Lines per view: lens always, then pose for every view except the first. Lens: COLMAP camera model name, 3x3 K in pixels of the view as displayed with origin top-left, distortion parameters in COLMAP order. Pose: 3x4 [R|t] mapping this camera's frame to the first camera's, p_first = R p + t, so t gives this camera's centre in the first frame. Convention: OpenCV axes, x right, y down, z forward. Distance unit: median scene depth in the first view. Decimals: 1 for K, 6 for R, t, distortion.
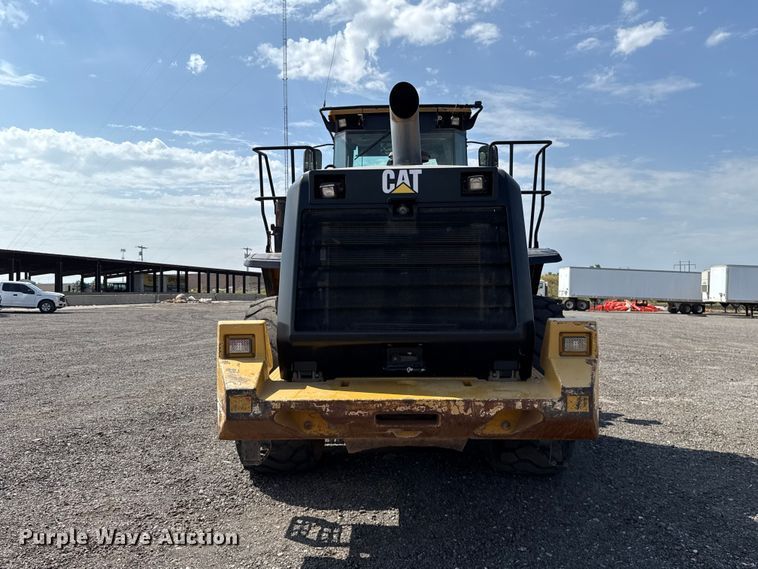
lens RADIAL K [[701.4, 0, 366.2], [0, 701.4, 284.3], [0, 0, 1]] dist [0.056118, -0.075278]
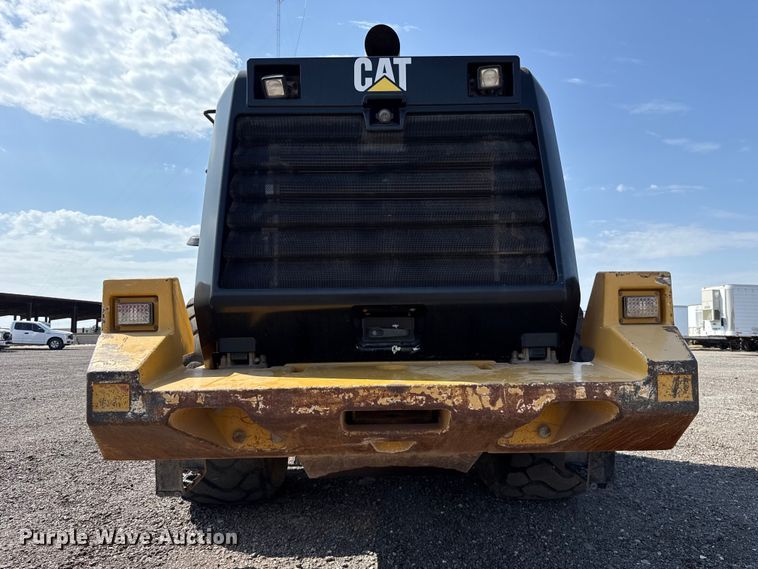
lens RADIAL K [[593.2, 0, 378.7], [0, 593.2, 286.2], [0, 0, 1]] dist [-0.001721, -0.008748]
pose [[0.998586, -0.000997, 0.053155, 0.015918], [0.004854, 0.997358, -0.072479, 0.102698], [-0.052942, 0.072634, 0.995953, 0.436874]]
